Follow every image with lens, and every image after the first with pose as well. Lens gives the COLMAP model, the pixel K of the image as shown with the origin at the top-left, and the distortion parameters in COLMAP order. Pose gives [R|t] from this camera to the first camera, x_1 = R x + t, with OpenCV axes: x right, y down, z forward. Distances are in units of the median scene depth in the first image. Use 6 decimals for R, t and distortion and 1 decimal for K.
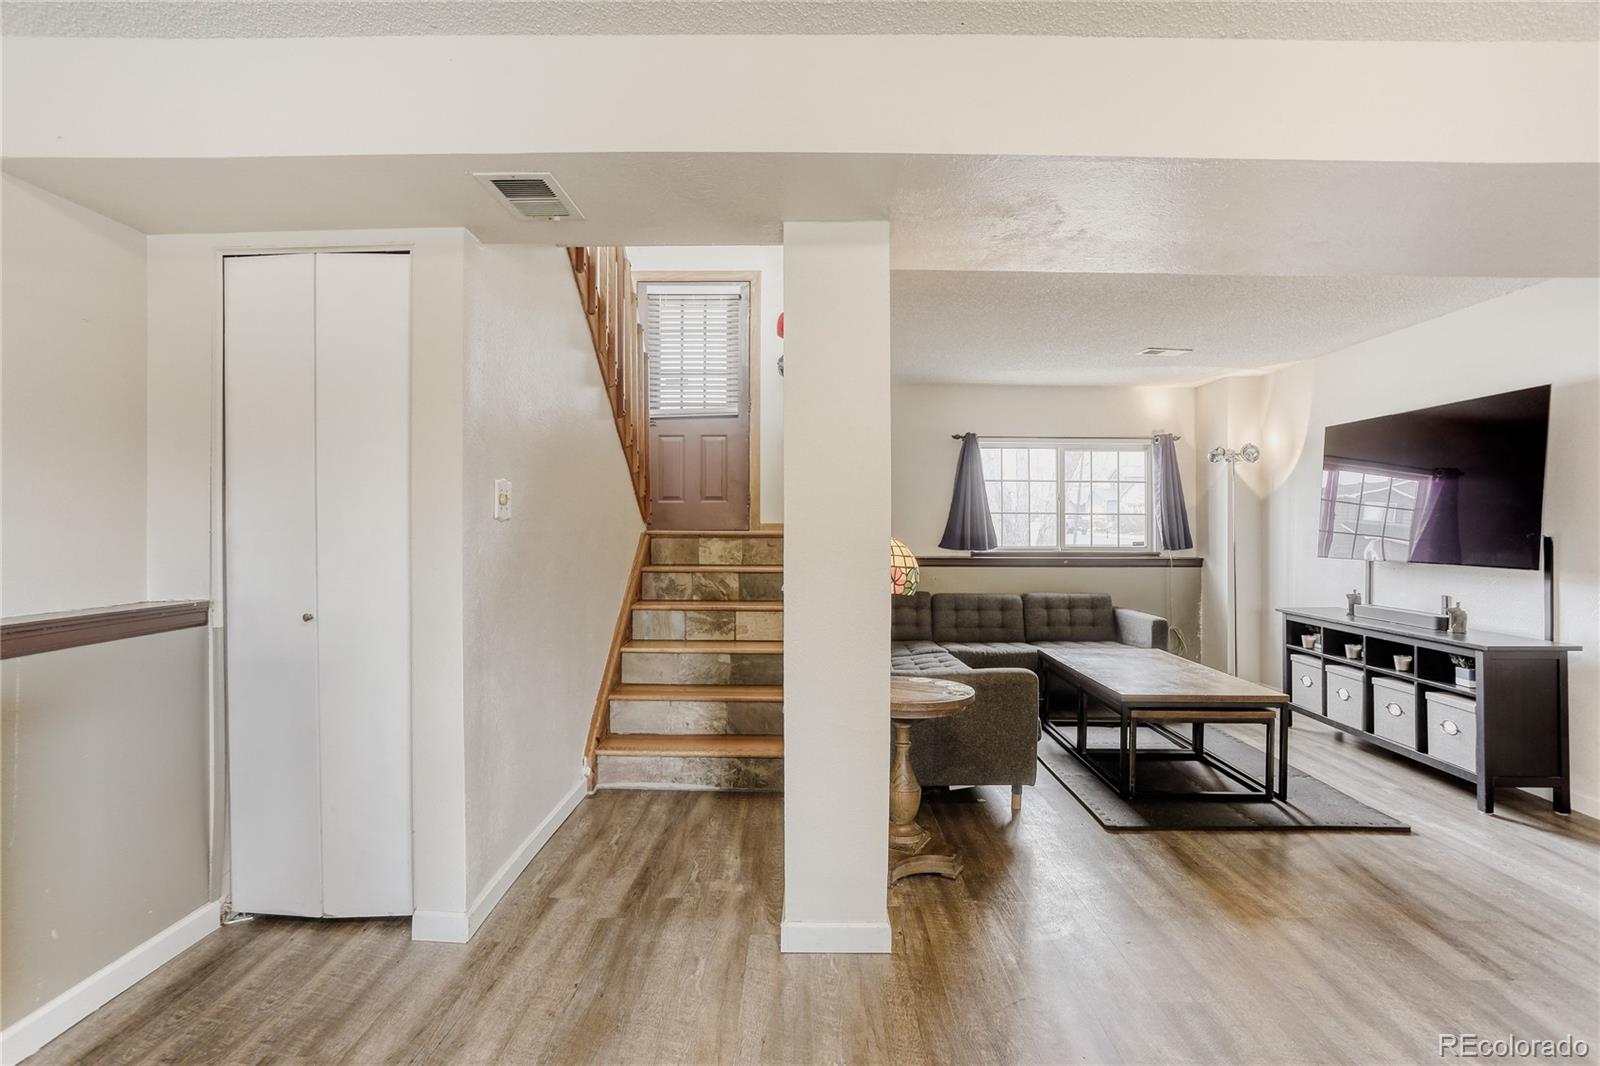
lens RADIAL K [[822.3, 0, 796.6], [0, 822.3, 521.1], [0, 0, 1]] dist [-0.071068, 0.042994]
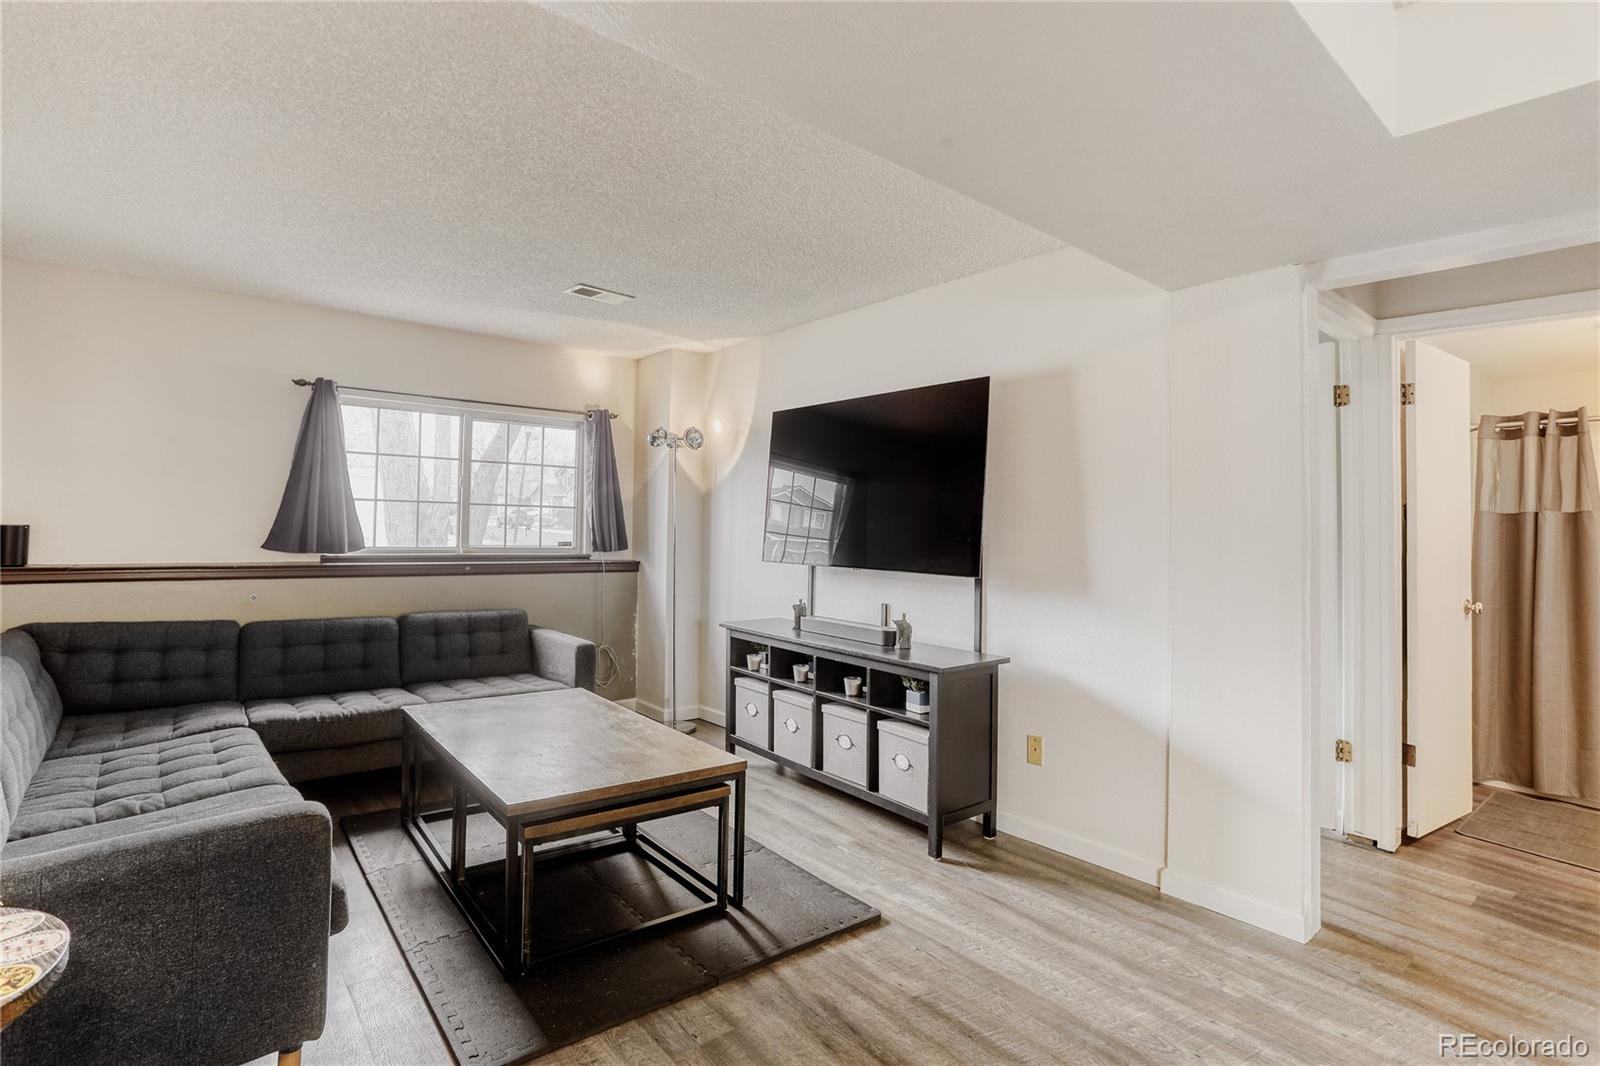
lens RADIAL K [[787.2, 0, 789.6], [0, 787.2, 530.0], [0, 0, 1]] dist [-0.066657, 0.043030]
pose [[0.795004, 0.011917, 0.606487, 0.176266], [-0.022555, 0.999696, 0.009923, 0.002170], [-0.606184, -0.021568, 0.795032, 0.347121]]
